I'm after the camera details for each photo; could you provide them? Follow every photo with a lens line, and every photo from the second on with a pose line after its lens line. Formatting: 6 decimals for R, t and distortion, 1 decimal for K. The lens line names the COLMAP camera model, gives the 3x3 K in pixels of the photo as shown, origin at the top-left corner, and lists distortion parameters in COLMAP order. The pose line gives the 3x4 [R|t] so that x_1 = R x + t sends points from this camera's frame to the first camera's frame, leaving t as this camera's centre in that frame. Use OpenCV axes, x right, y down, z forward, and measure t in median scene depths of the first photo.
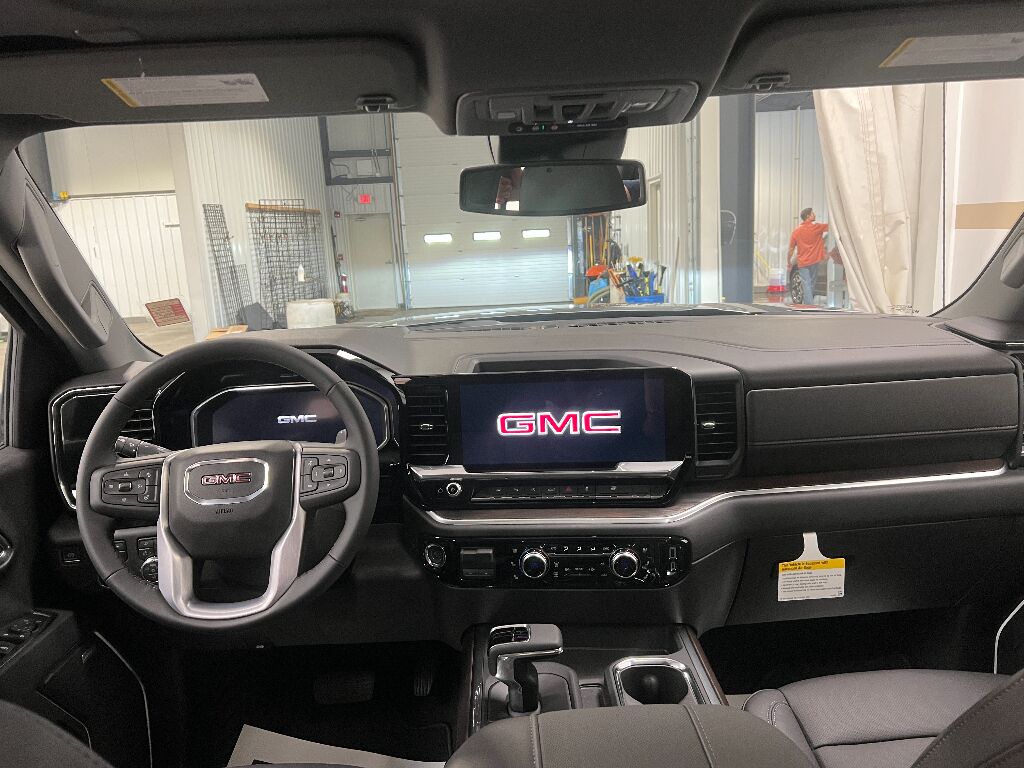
lens RADIAL K [[776.2, 0, 518.2], [0, 776.2, 378.0], [0, 0, 1]] dist [0.032434, -0.046149]
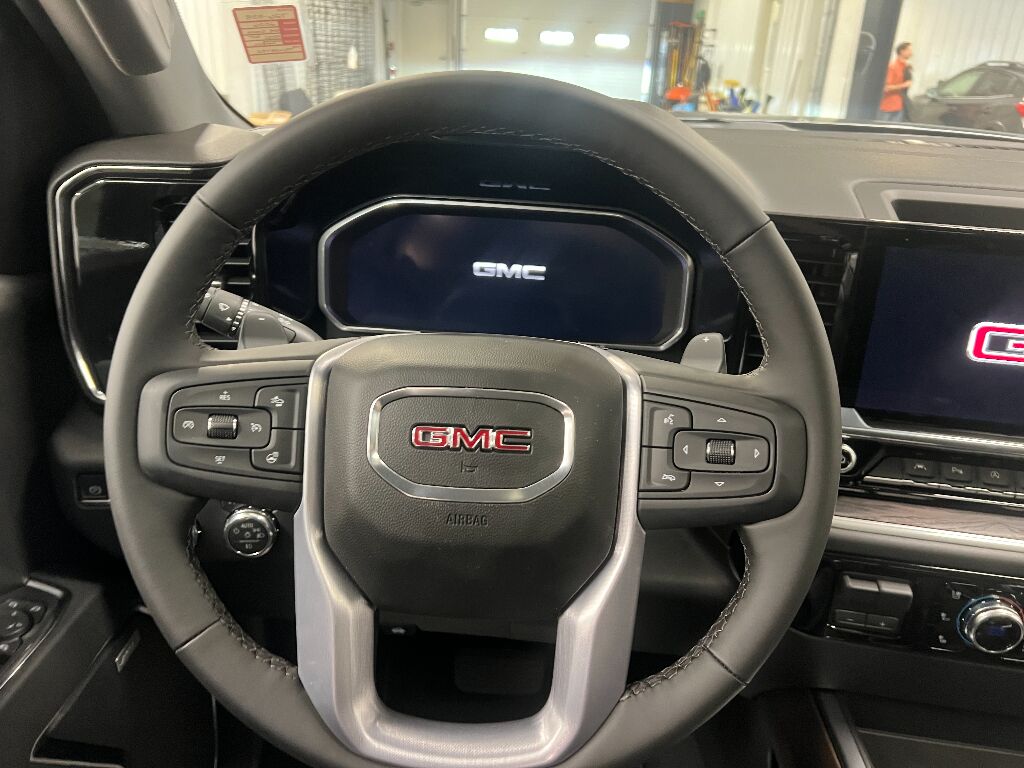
lens RADIAL K [[776.2, 0, 506.4], [0, 776.2, 383.7], [0, 0, 1]] dist [0.032434, -0.046149]
pose [[0.992645, 0.118648, -0.024049, -0.291885], [-0.110132, 0.967522, 0.227534, 0.007476], [0.050264, -0.223212, 0.973473, 0.515103]]
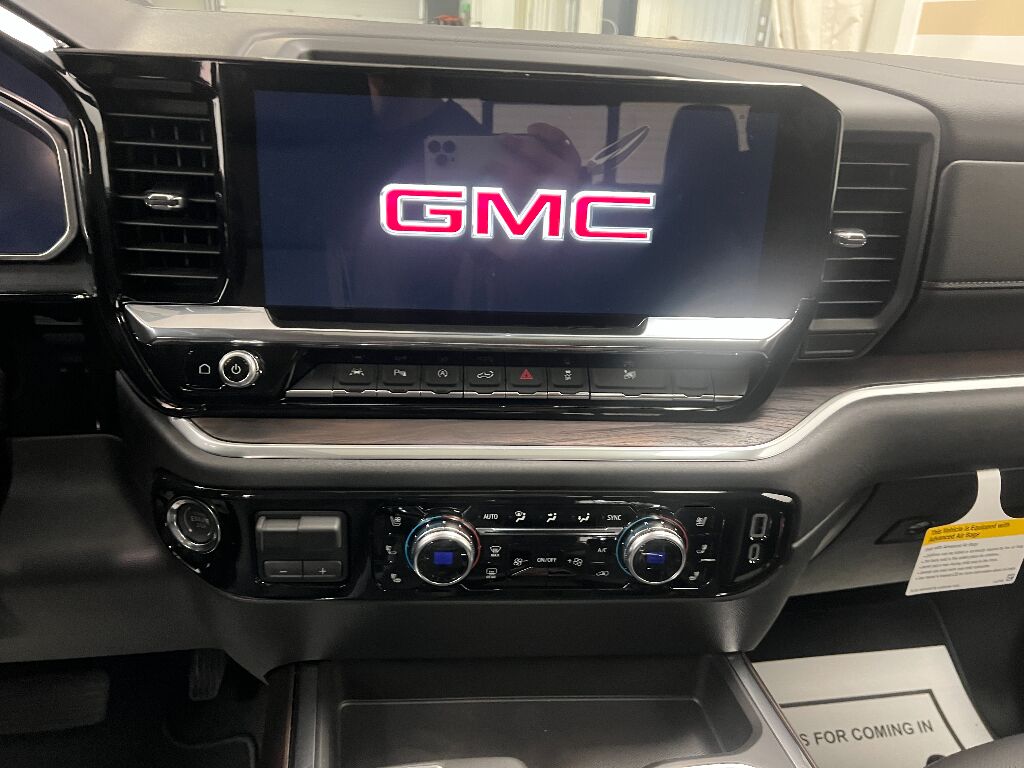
lens RADIAL K [[776.2, 0, 506.4], [0, 776.2, 382.9], [0, 0, 1]] dist [0.032434, -0.046149]
pose [[0.980384, 0.021254, 0.195947, -0.028415], [-0.062148, 0.976787, 0.205000, 0.062253], [-0.187041, -0.213156, 0.958947, 0.600040]]
